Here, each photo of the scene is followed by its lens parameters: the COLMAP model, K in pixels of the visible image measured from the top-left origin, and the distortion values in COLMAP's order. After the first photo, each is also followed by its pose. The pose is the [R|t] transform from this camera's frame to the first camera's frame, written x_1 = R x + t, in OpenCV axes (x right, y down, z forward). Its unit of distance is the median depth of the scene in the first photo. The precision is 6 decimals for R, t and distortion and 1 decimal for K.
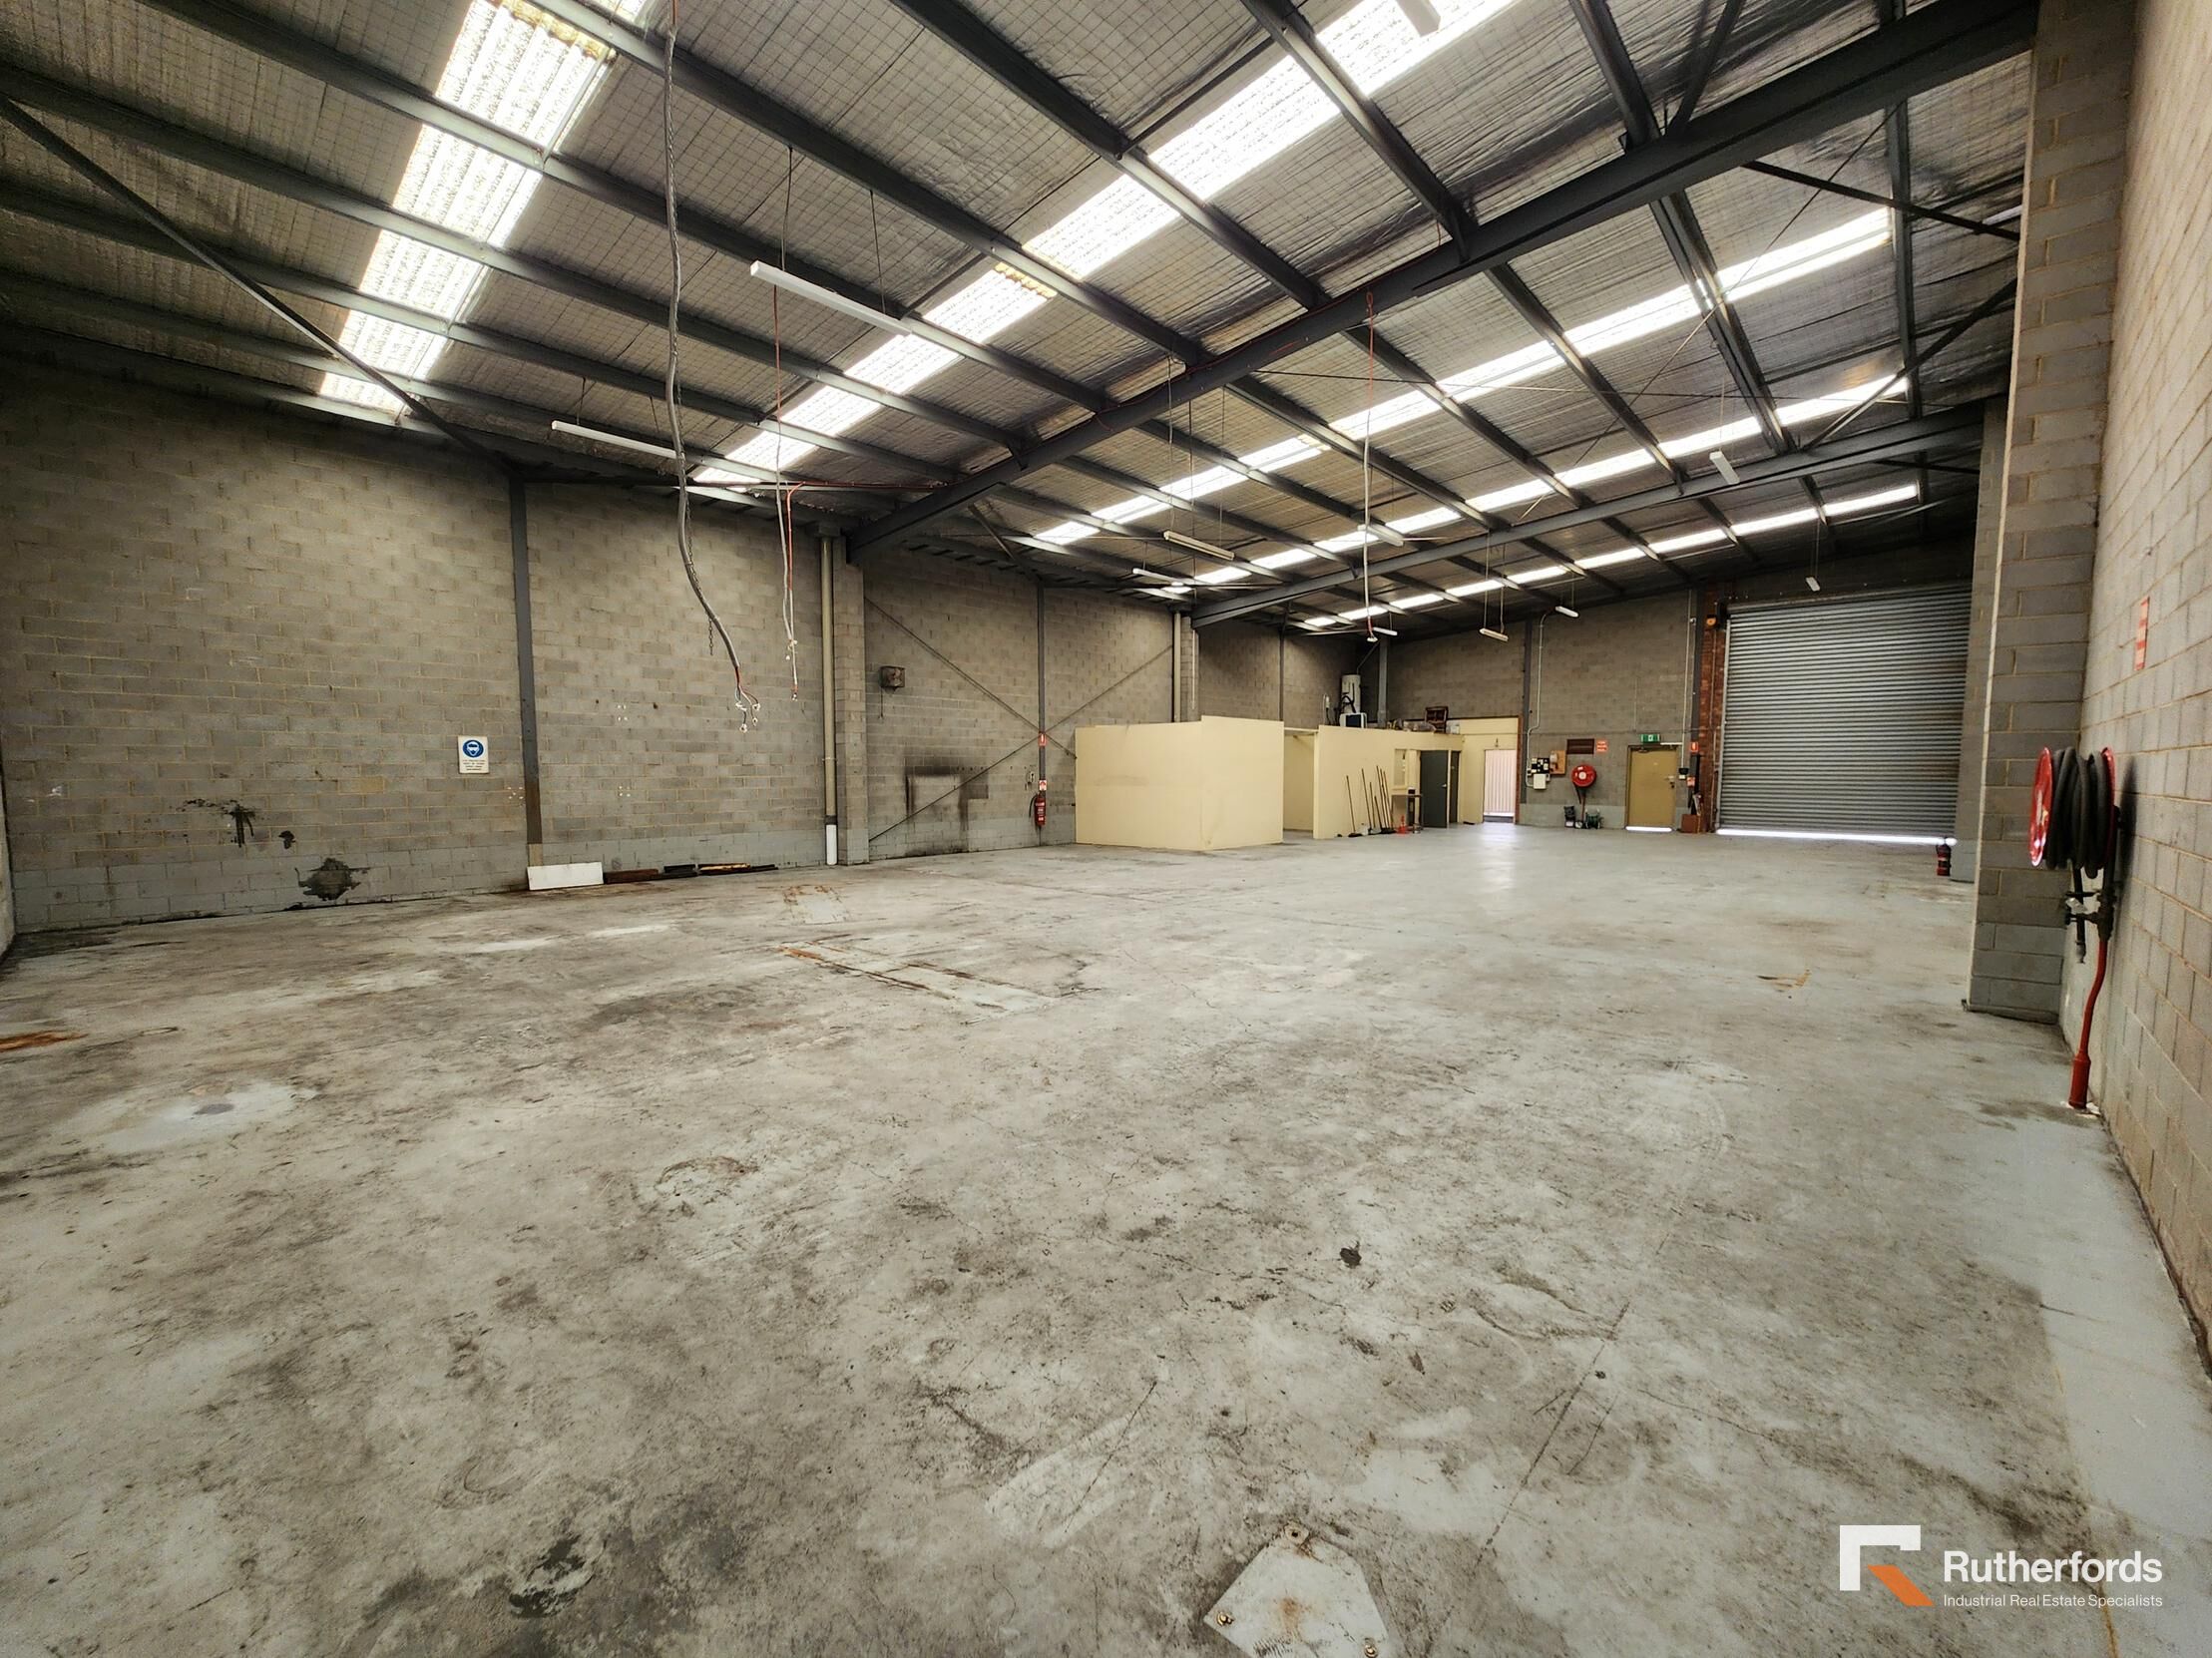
lens RADIAL K [[902.8, 0, 1115.2], [0, 902.8, 837.4], [0, 0, 1]] dist [-0.000687, 0.000805]
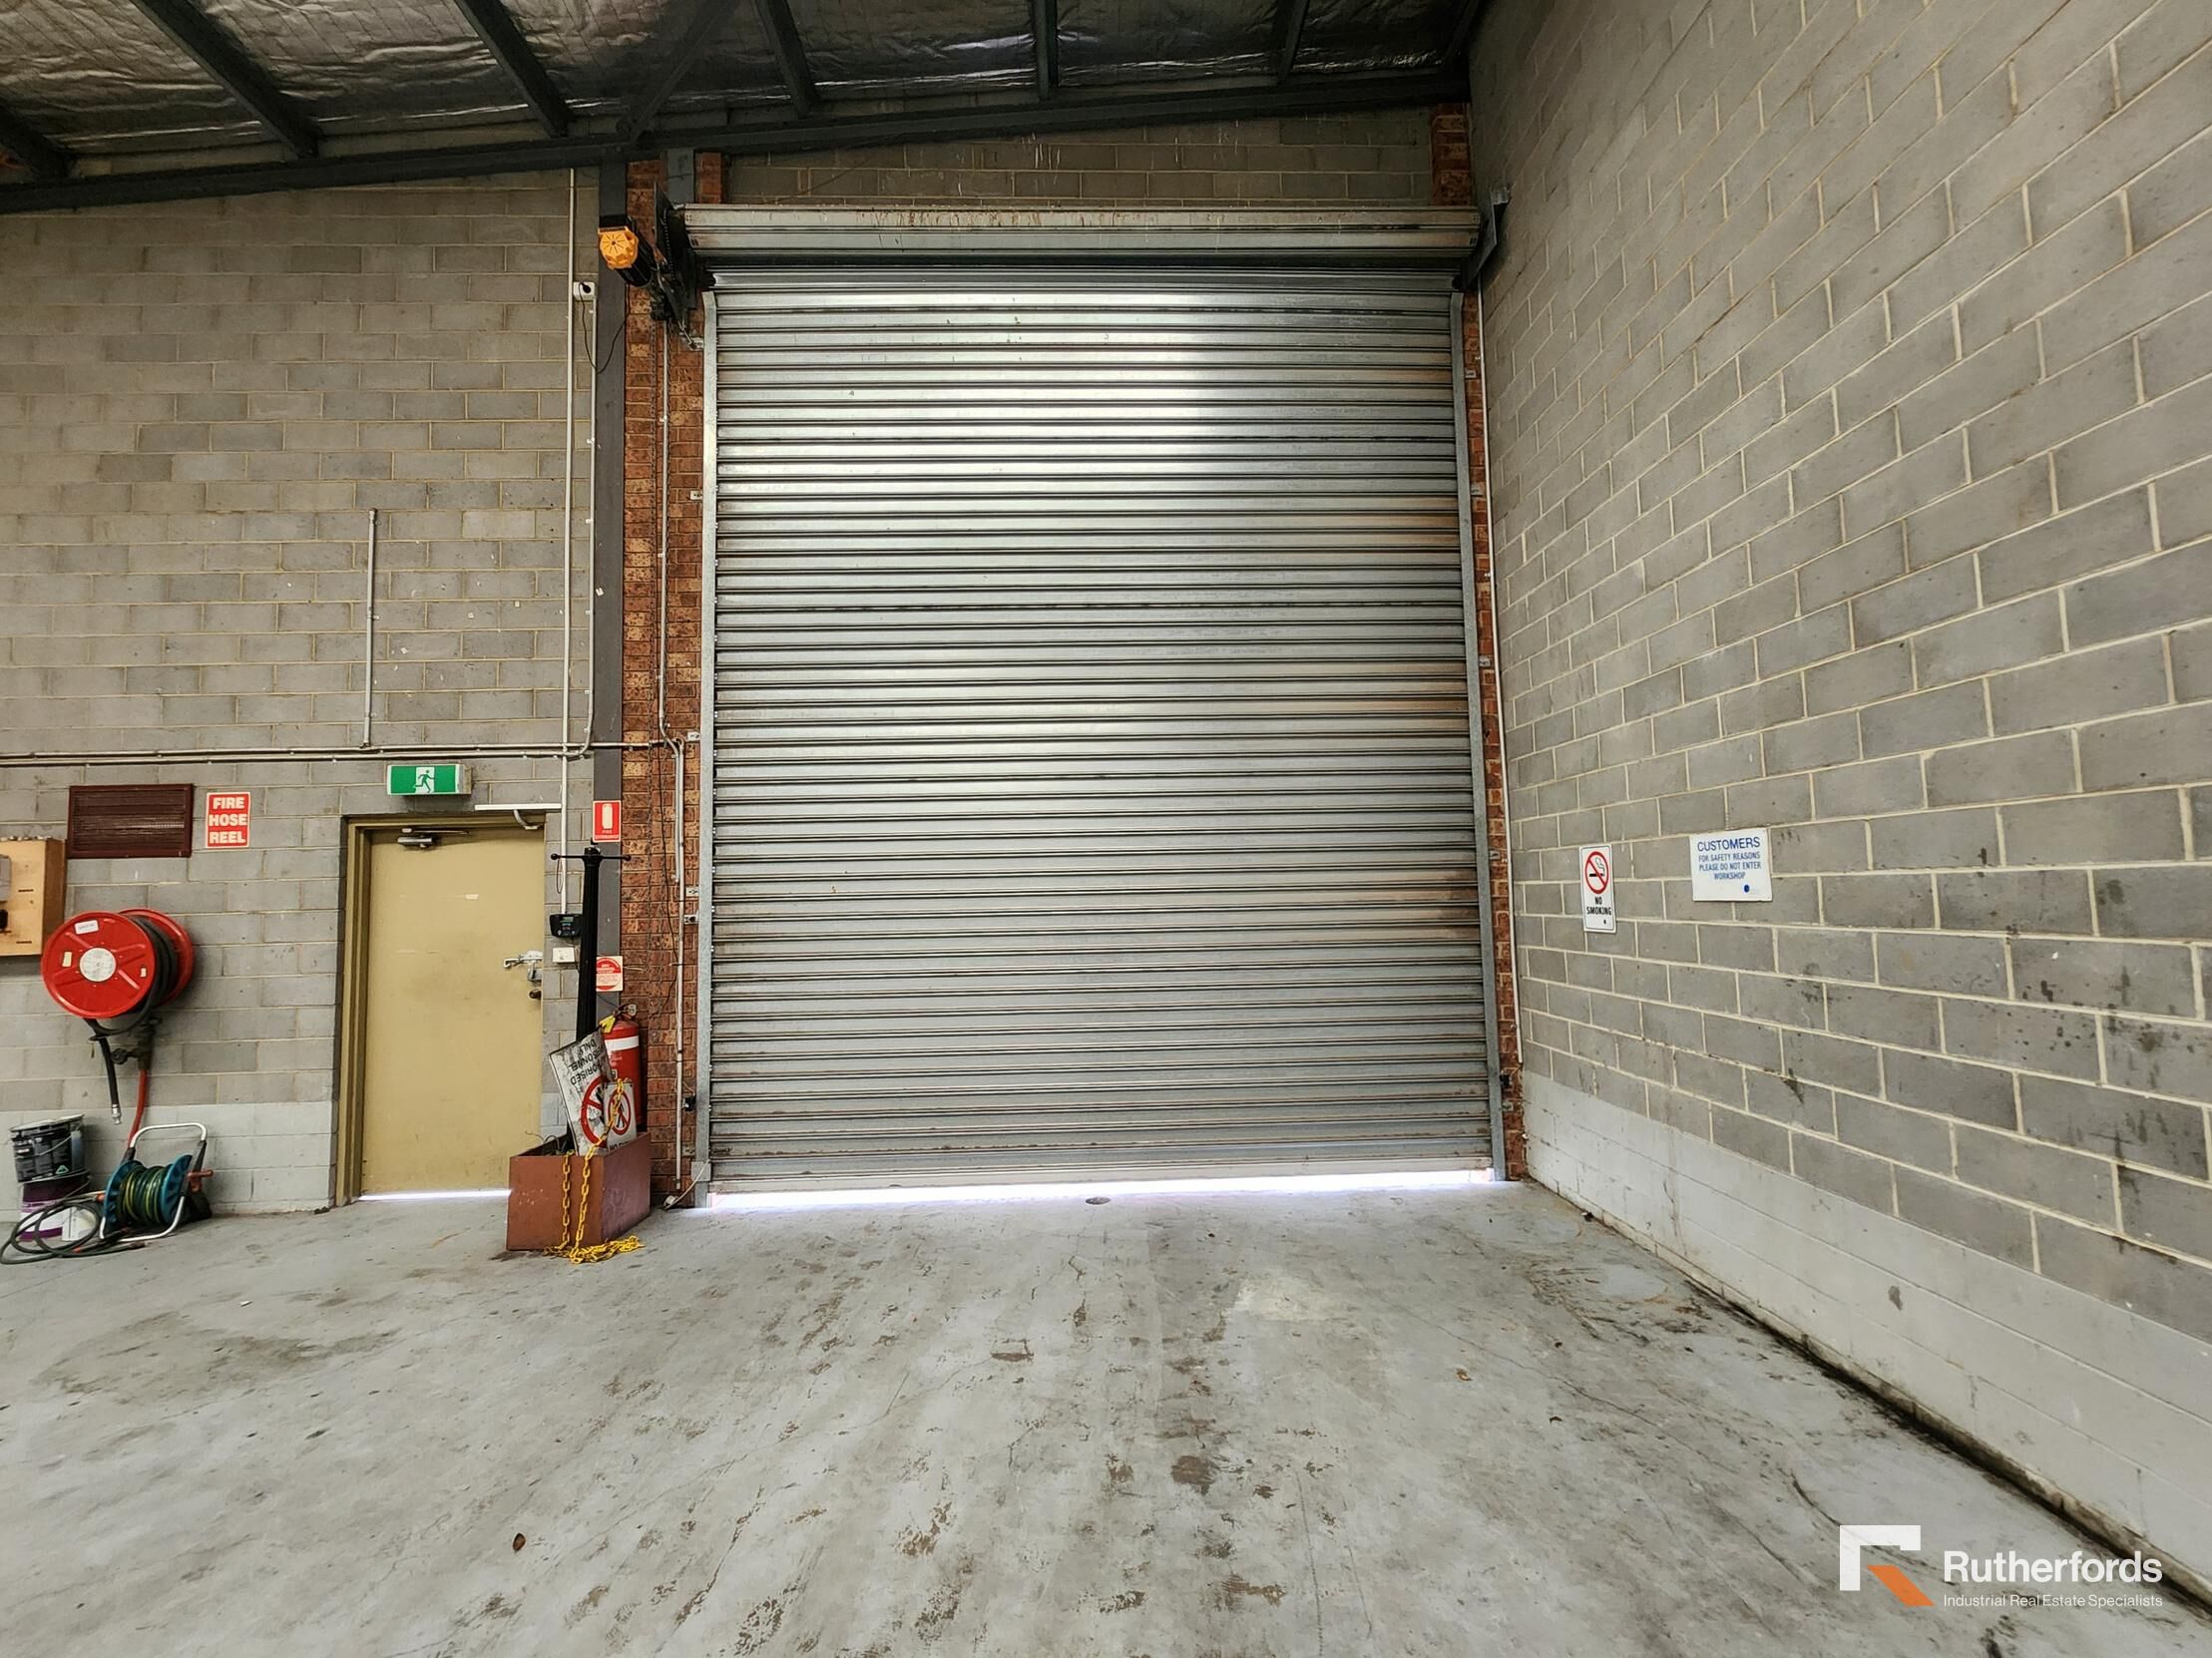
lens RADIAL K [[902.8, 0, 1123.0], [0, 902.8, 830.5], [0, 0, 1]] dist [-0.000687, 0.000805]
pose [[0.725970, 0.031682, 0.686996, 0.762846], [0.073576, 0.989627, -0.123388, -0.078891], [-0.683779, 0.140122, 0.716109, 0.983730]]
